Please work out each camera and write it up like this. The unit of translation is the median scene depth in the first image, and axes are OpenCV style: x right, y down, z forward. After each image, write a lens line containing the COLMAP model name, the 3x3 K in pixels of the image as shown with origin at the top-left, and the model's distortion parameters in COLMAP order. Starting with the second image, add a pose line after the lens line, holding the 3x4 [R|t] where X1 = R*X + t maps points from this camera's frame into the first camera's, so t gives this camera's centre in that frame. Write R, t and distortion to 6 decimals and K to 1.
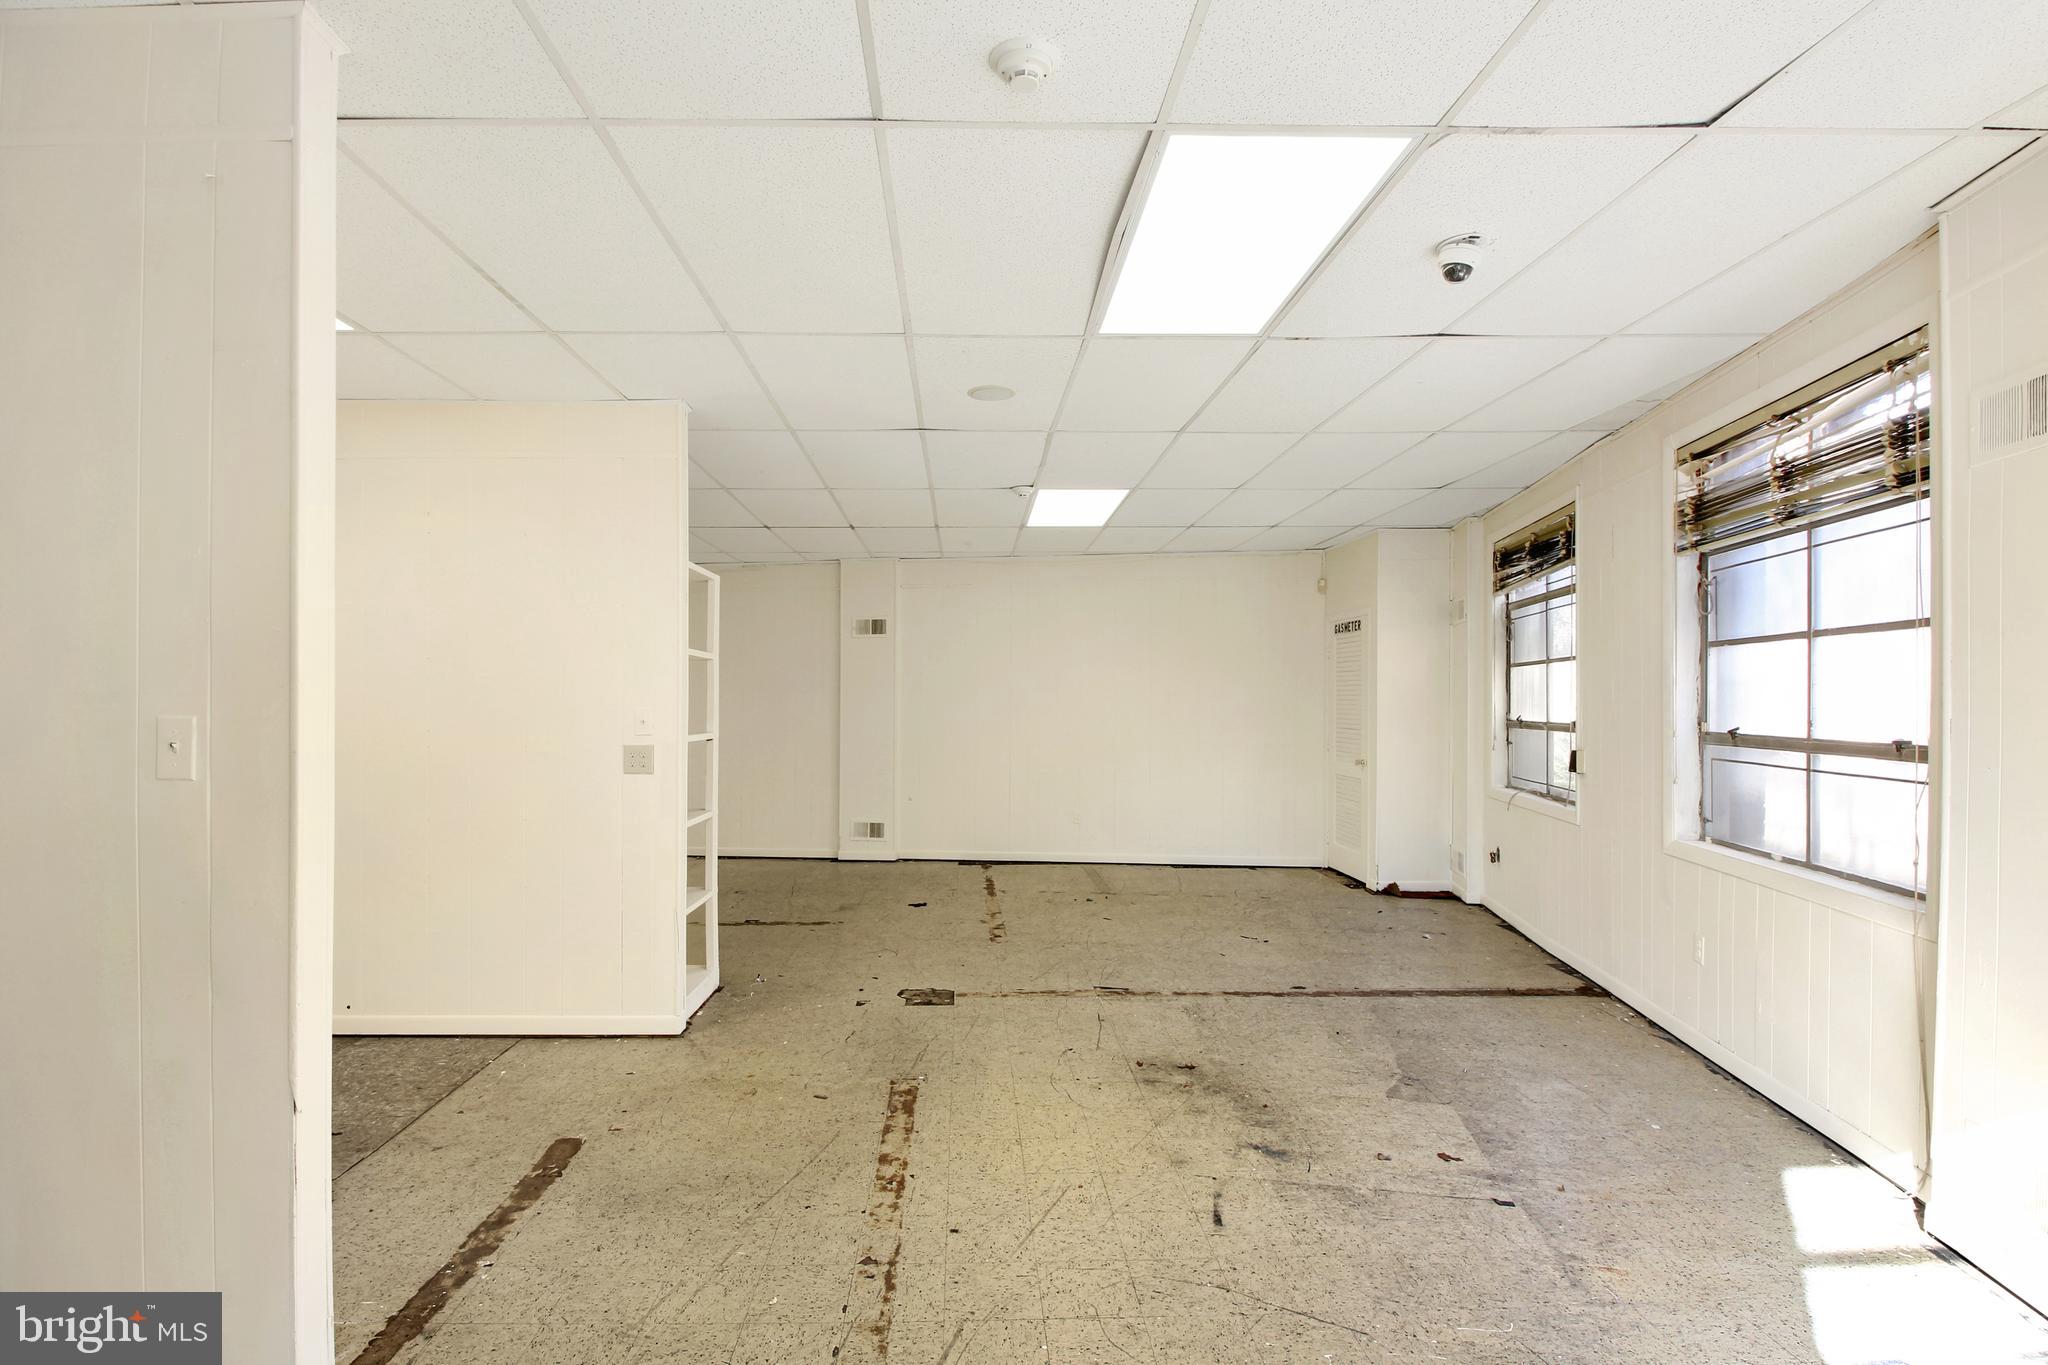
lens RADIAL K [[972.4, 0, 963.9], [0, 972.4, 709.4], [0, 0, 1]] dist [-0.011972, -0.007552]
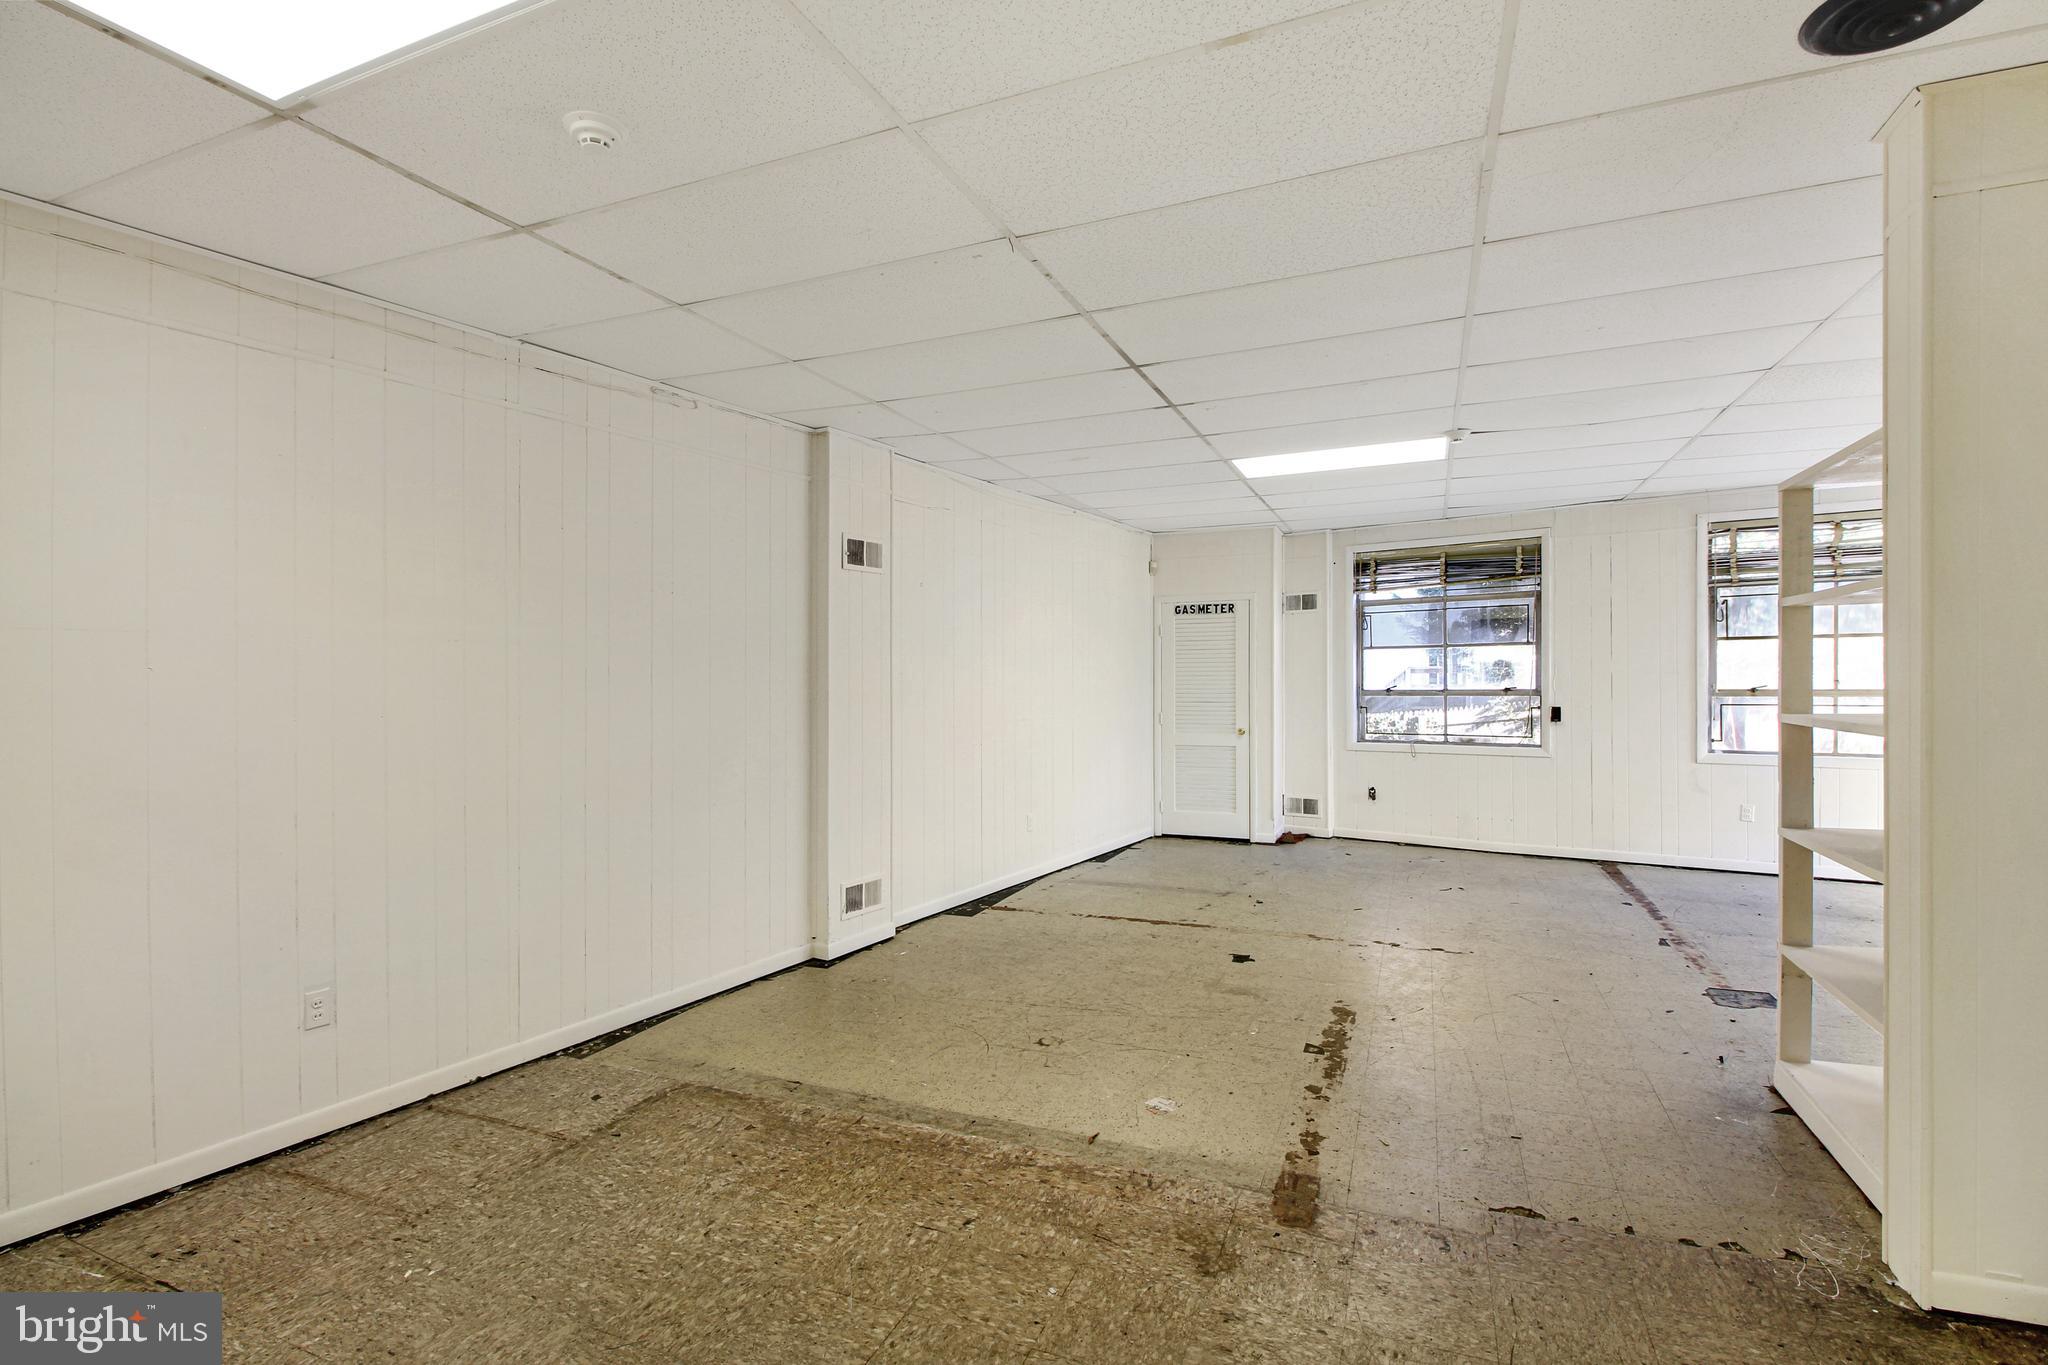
lens RADIAL K [[954.7, 0, 1012.6], [0, 954.7, 674.7], [0, 0, 1]] dist [-0.008137, -0.008691]
pose [[0.395210, 0.004173, 0.918581, -1.362263], [0.017156, 0.999782, -0.011923, -0.004748], [-0.918430, 0.020472, 0.395053, 1.557901]]
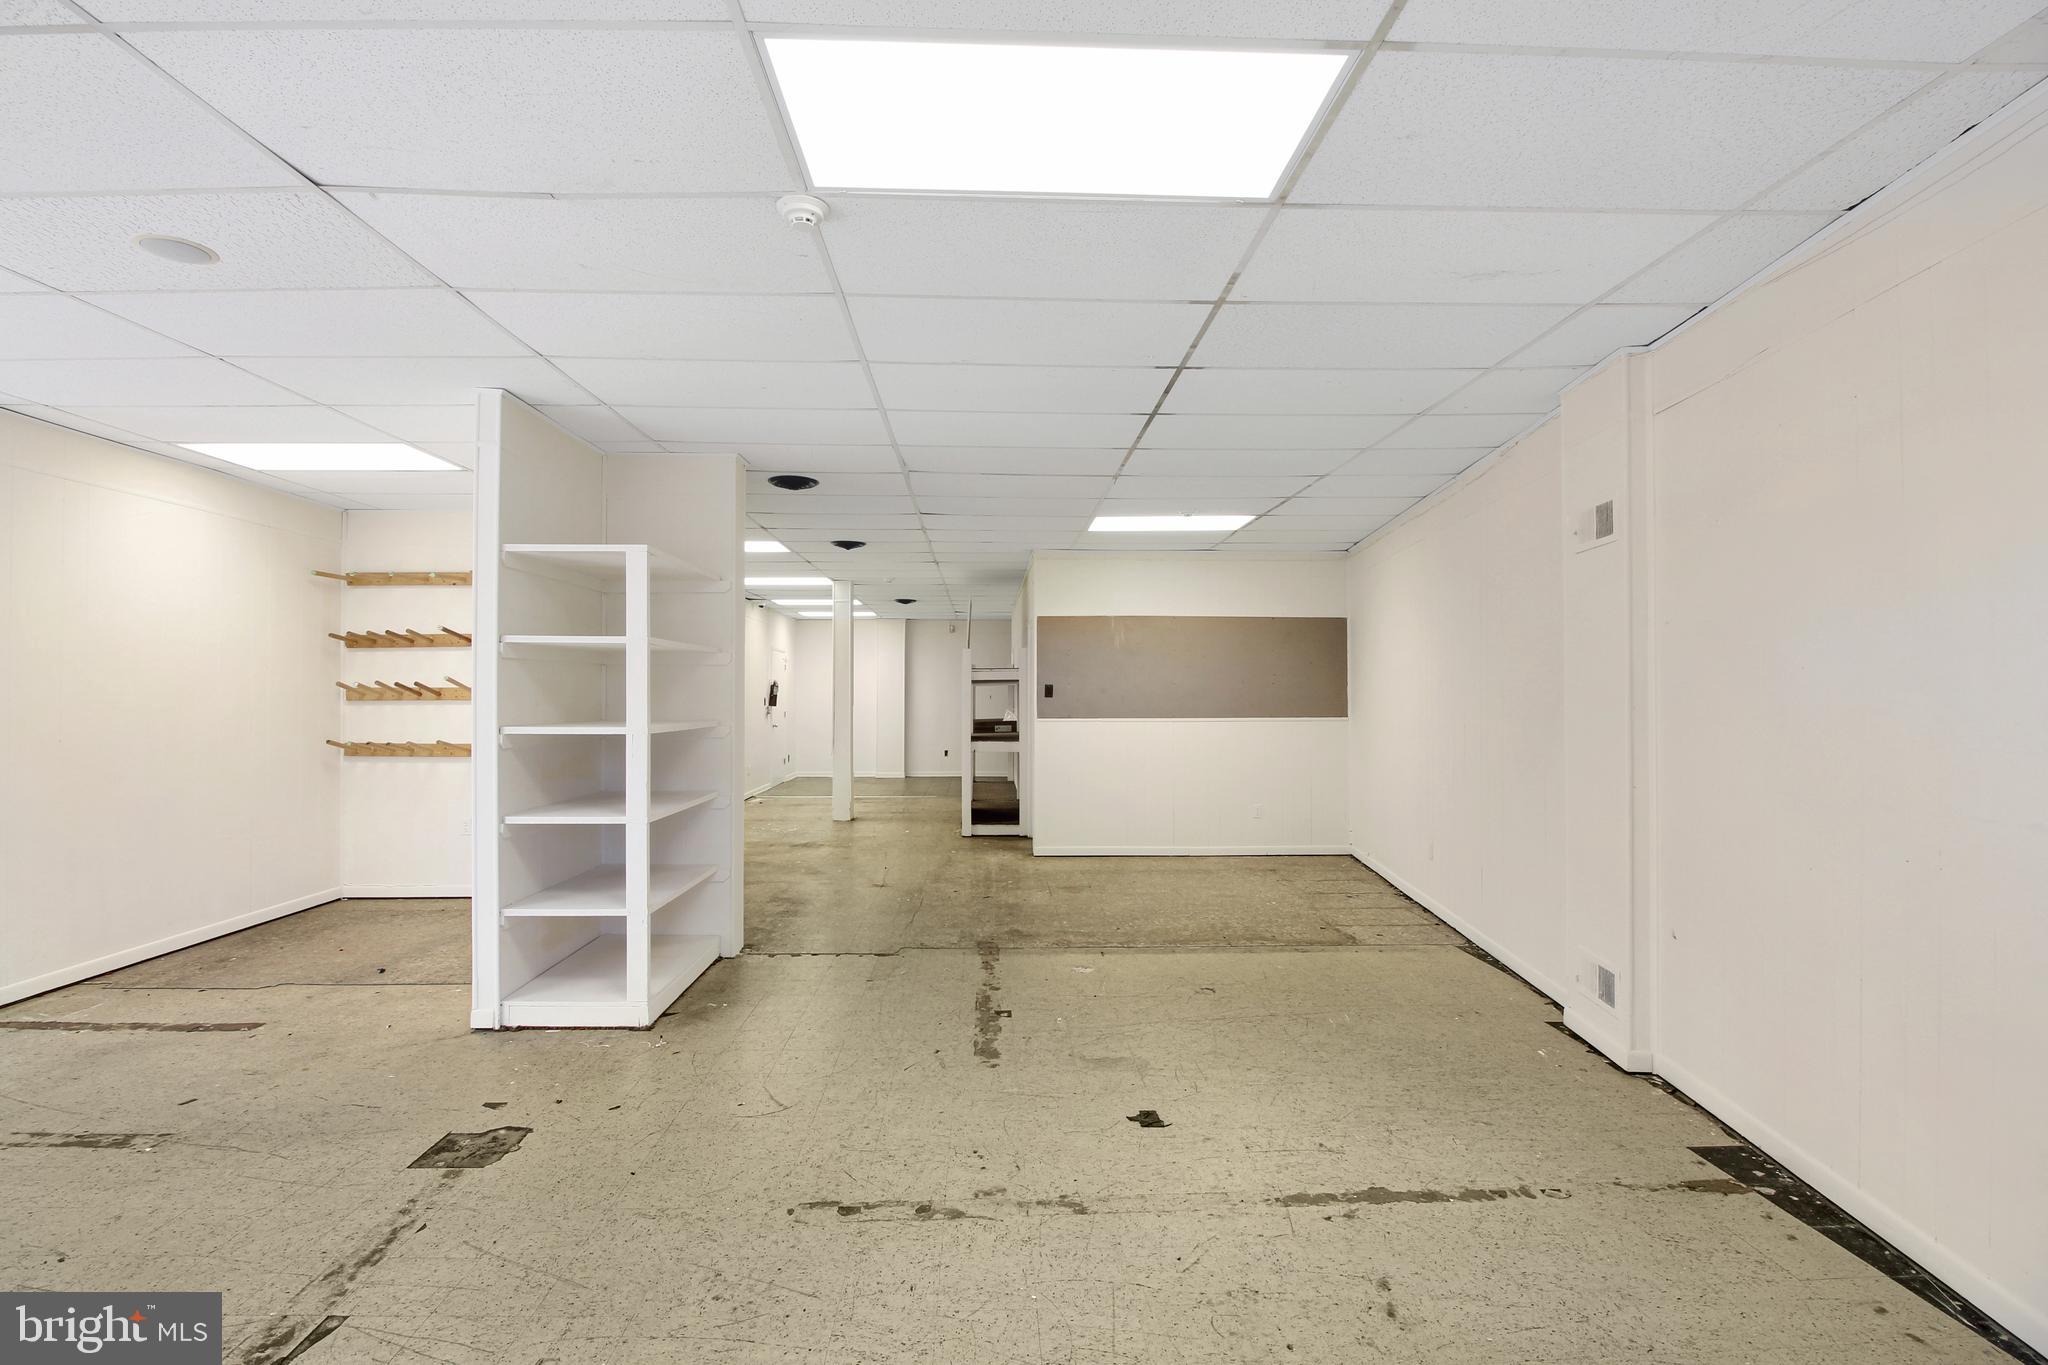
lens RADIAL K [[954.7, 0, 1013.6], [0, 954.7, 680.1], [0, 0, 1]] dist [-0.008137, -0.008691]
pose [[0.030097, -0.007069, -0.999522, 0.739476], [-0.009681, 0.999926, -0.007364, -0.015057], [0.999500, 0.009898, 0.030026, 1.639485]]
